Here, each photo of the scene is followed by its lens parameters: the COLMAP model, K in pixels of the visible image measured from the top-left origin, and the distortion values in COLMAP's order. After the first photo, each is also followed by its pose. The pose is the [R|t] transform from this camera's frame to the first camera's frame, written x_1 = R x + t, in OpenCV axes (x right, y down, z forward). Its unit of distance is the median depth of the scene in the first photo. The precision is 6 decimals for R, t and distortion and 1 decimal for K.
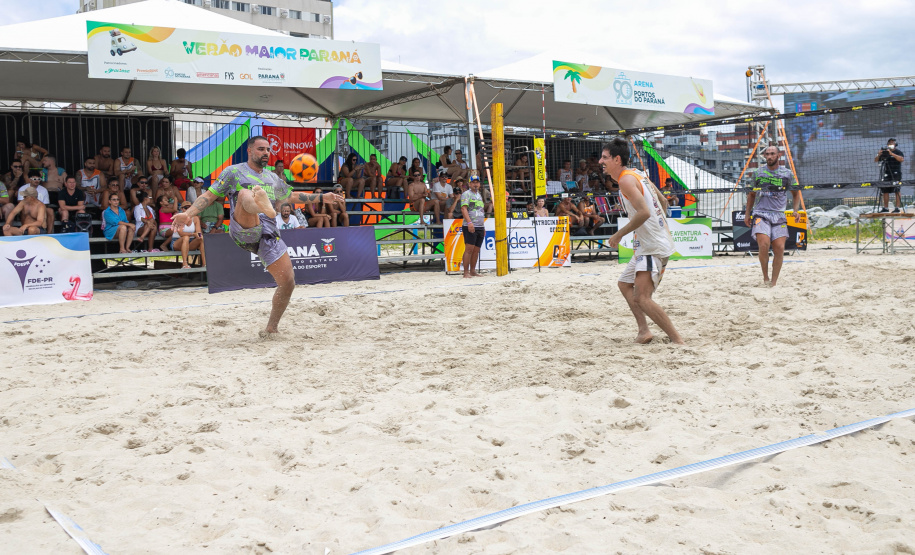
lens RADIAL K [[950.7, 0, 431.3], [0, 950.7, 267.9], [0, 0, 1]] dist [-0.074152, 0.041463]
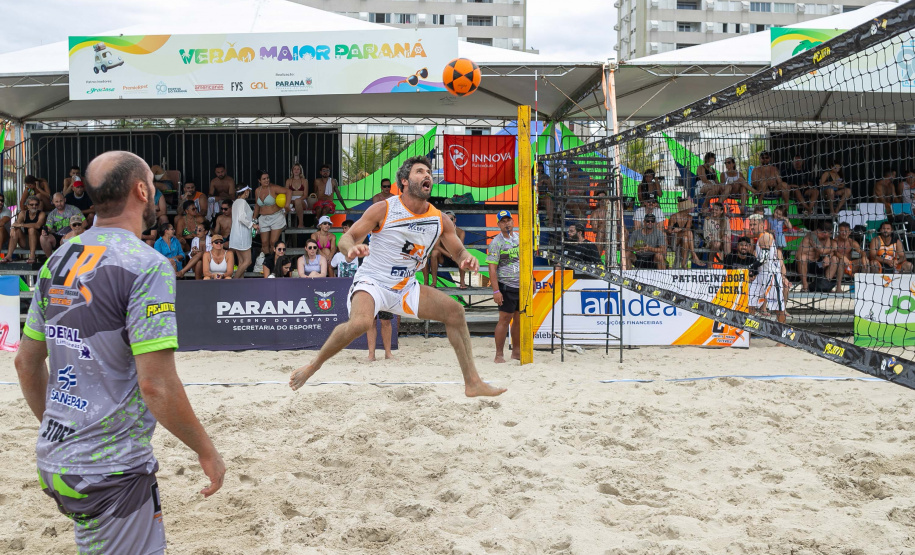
lens RADIAL K [[967.5, 0, 423.9], [0, 967.5, 257.2], [0, 0, 1]] dist [-0.070773, 0.033208]
pose [[0.817702, 0.046113, -0.573791, 0.397422], [-0.046799, 0.998812, 0.013576, -0.072107], [0.573736, 0.015751, 0.818889, 0.400180]]
